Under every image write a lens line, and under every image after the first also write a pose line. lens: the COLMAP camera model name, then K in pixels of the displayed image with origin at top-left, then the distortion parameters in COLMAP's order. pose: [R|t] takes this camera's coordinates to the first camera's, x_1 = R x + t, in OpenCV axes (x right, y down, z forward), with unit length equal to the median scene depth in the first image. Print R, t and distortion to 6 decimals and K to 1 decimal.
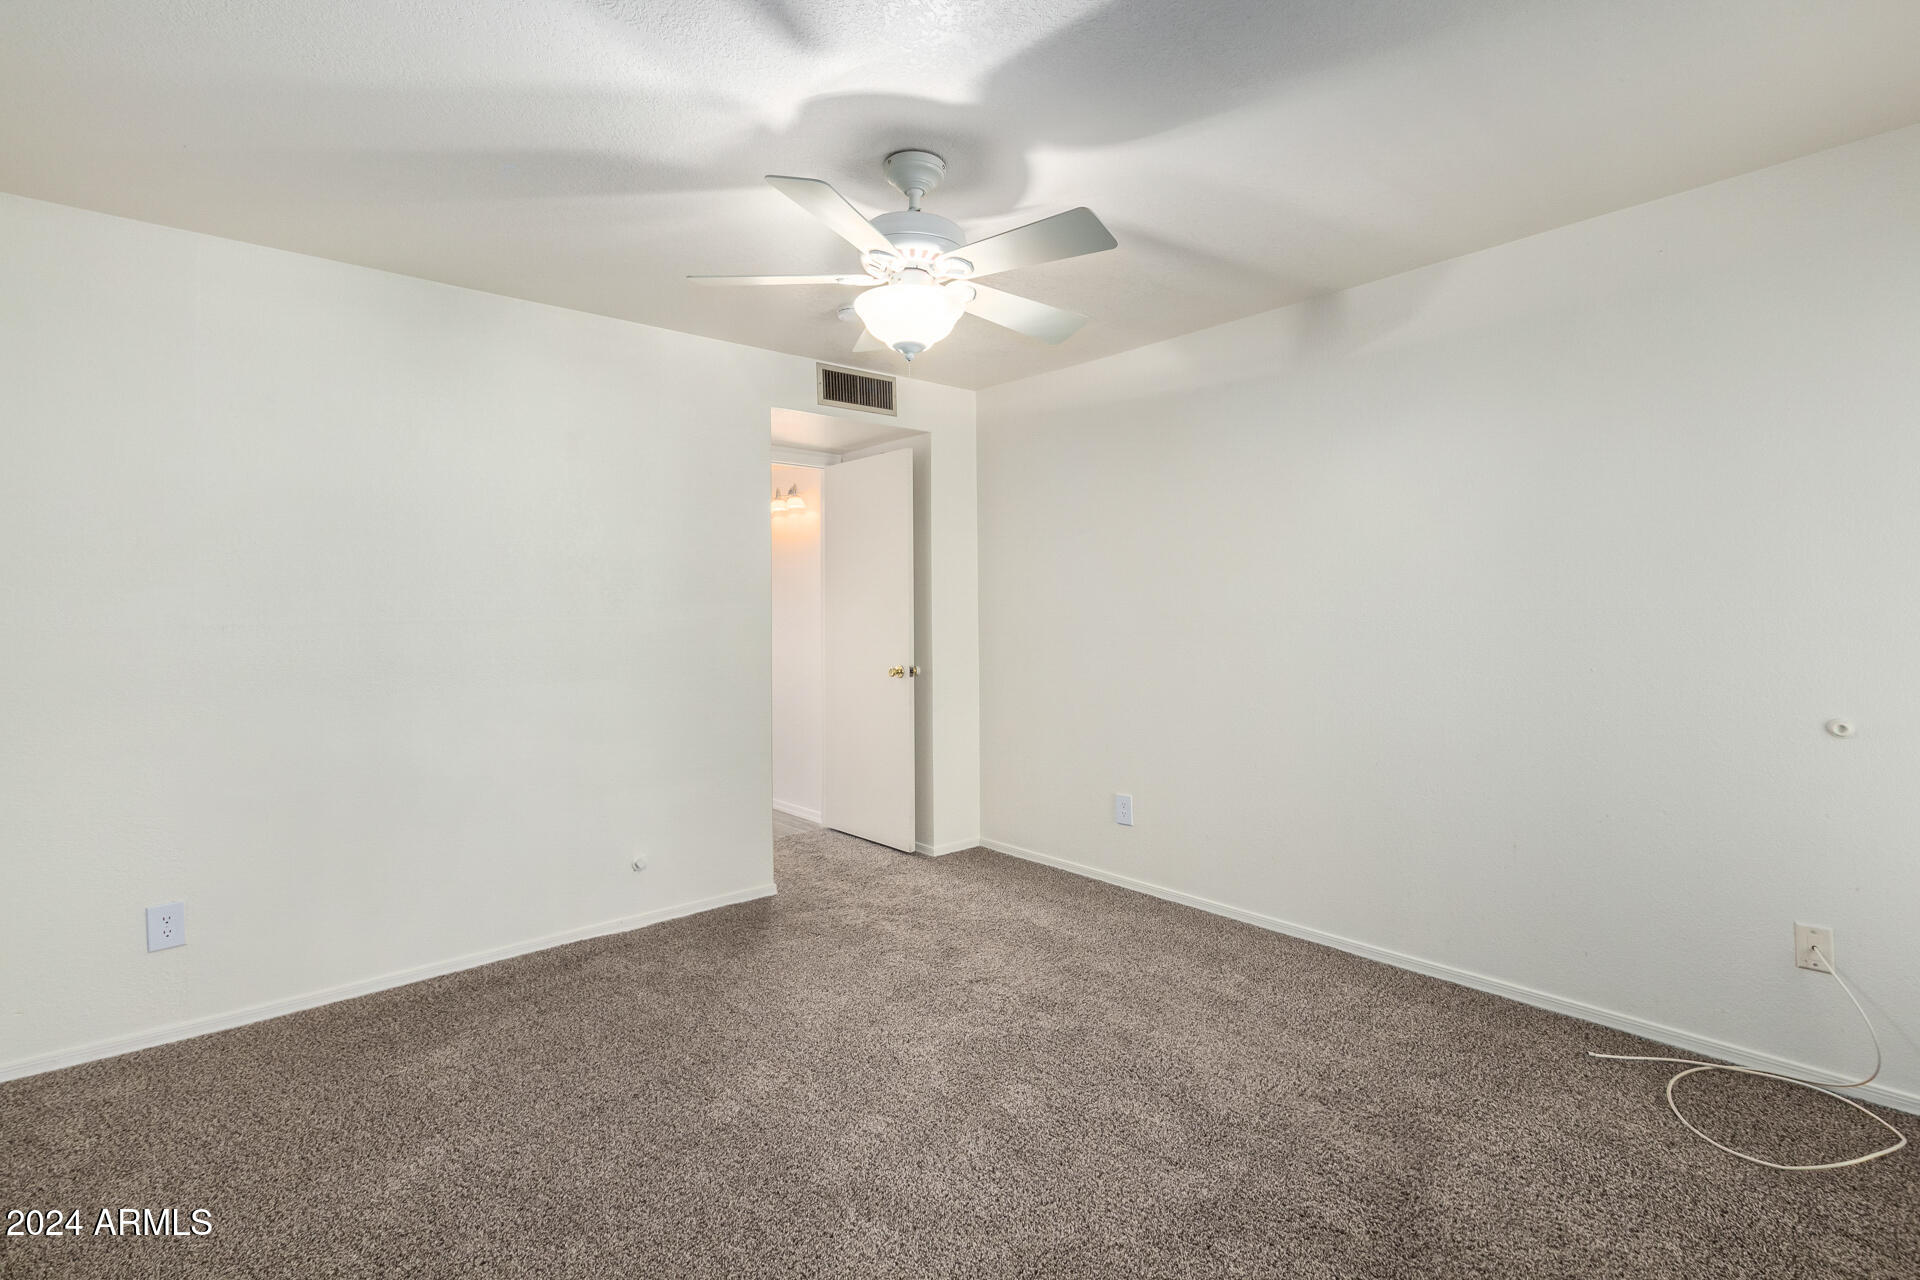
lens RADIAL K [[873.1, 0, 961.7], [0, 873.1, 618.8], [0, 0, 1]] dist [0.000606, -0.000658]
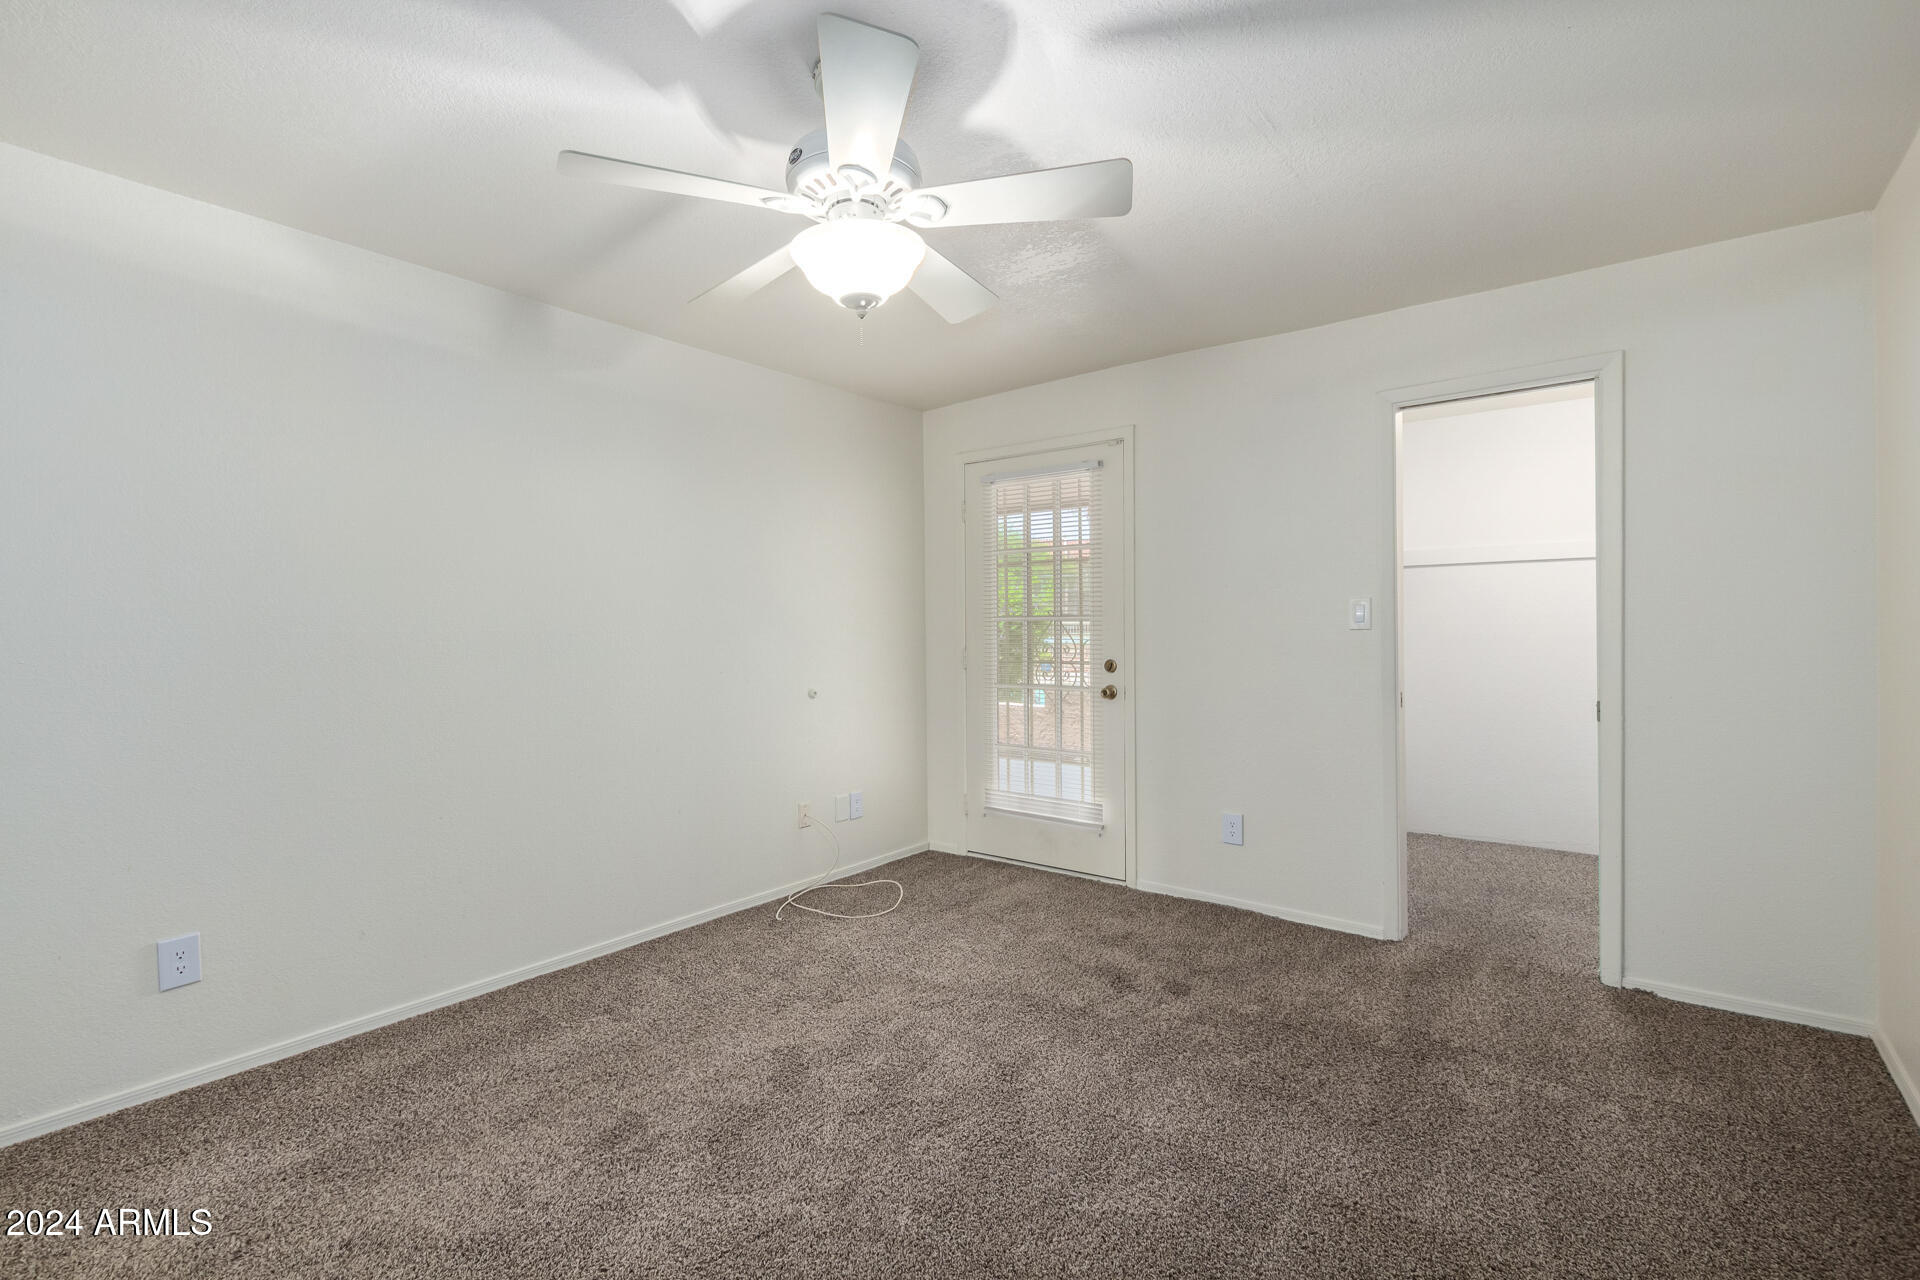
lens RADIAL K [[870.2, 0, 958.9], [0, 870.2, 648.8], [0, 0, 1]] dist [0.002777, 0.000148]
pose [[-0.194256, -0.016407, 0.980814, -0.694523], [0.010374, 0.999770, 0.018779, -0.001588], [-0.980896, 0.013823, -0.194041, 0.822105]]
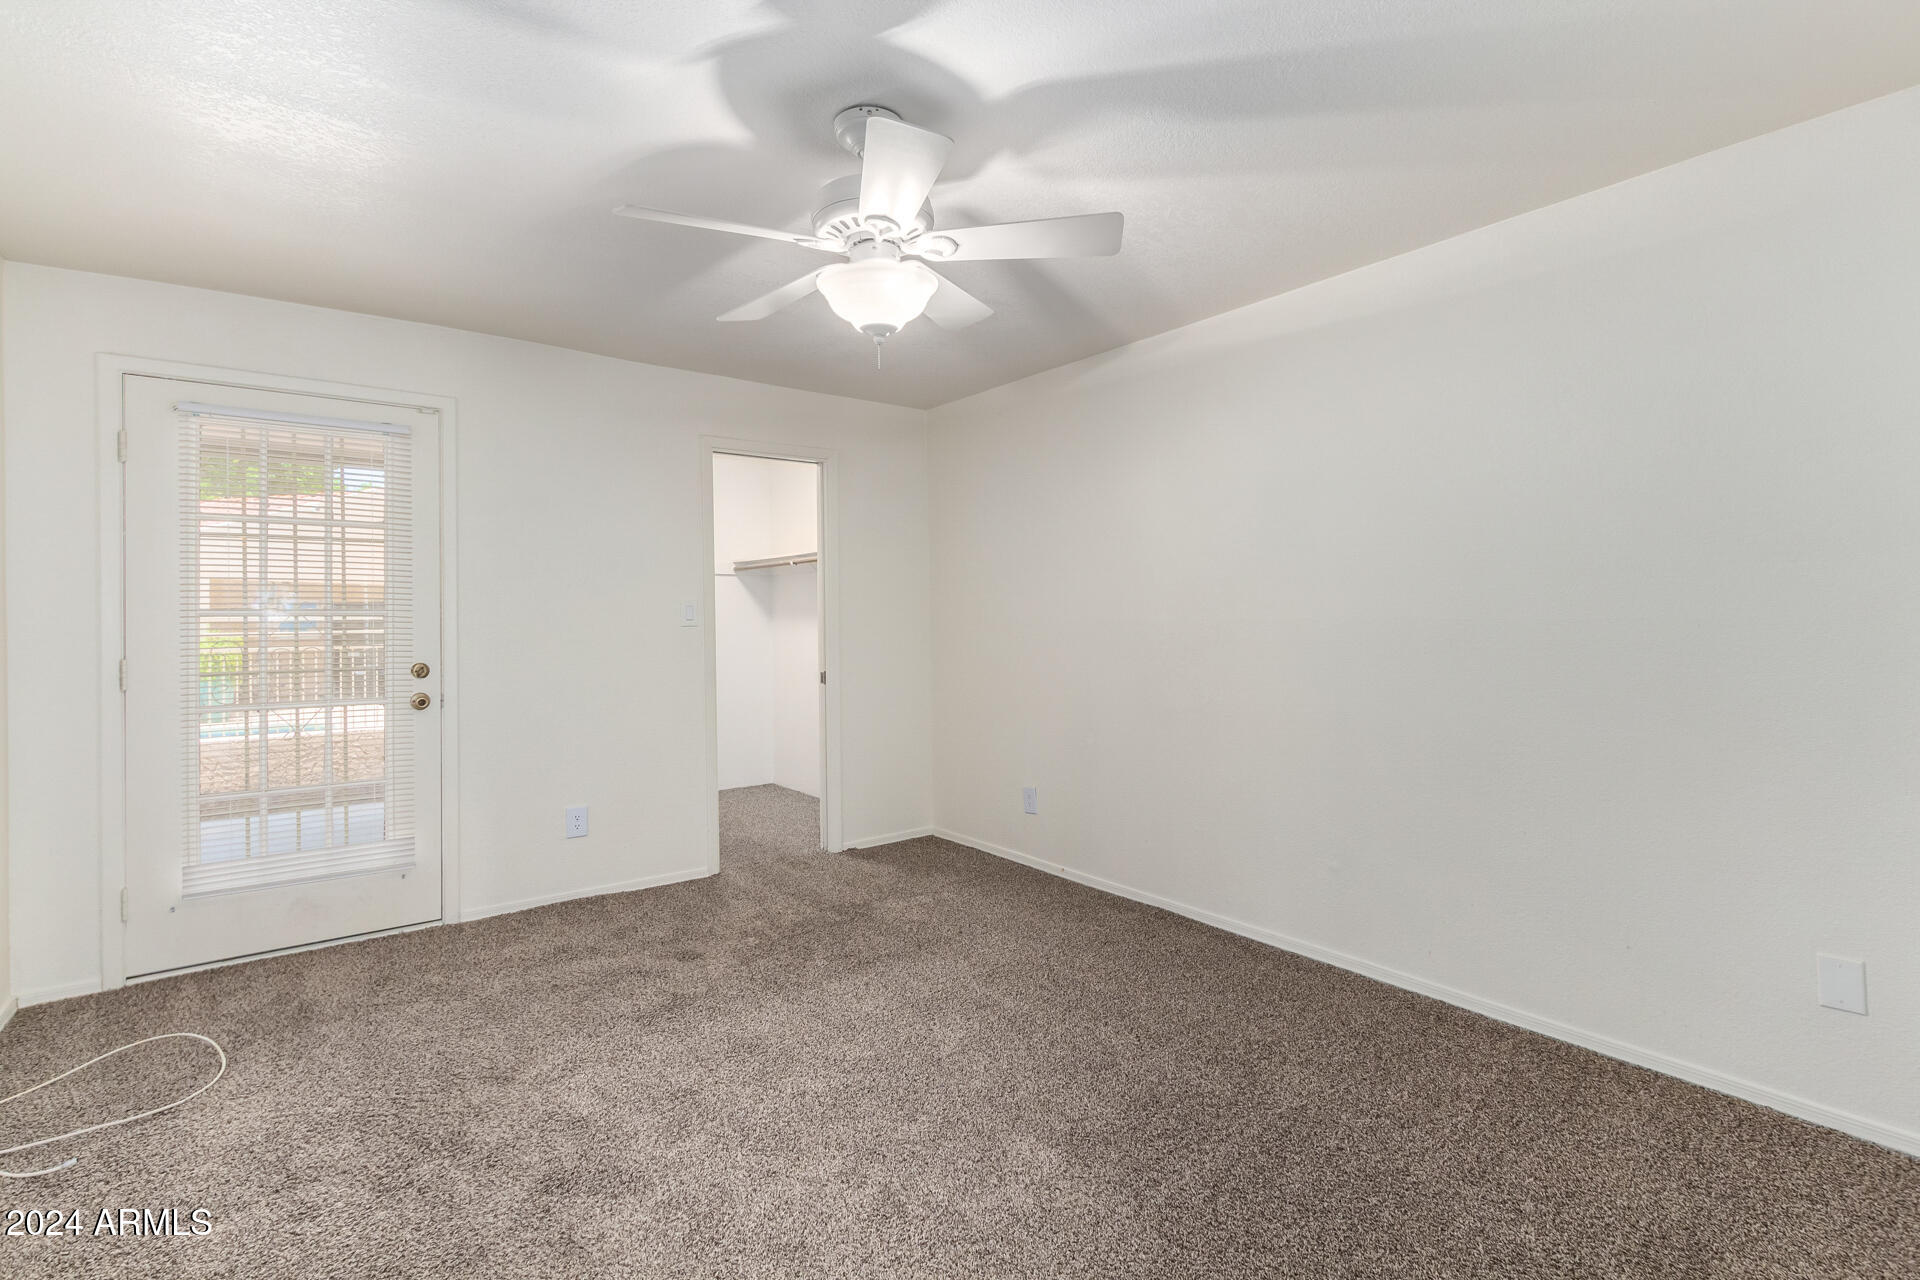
lens RADIAL K [[873.1, 0, 961.7], [0, 873.1, 618.8], [0, 0, 1]] dist [0.000606, -0.000658]
pose [[-0.997894, 0.015635, 0.062950, -0.144113], [0.015947, 0.999863, 0.004465, -0.010187], [-0.062871, 0.005460, -0.998007, 1.500732]]
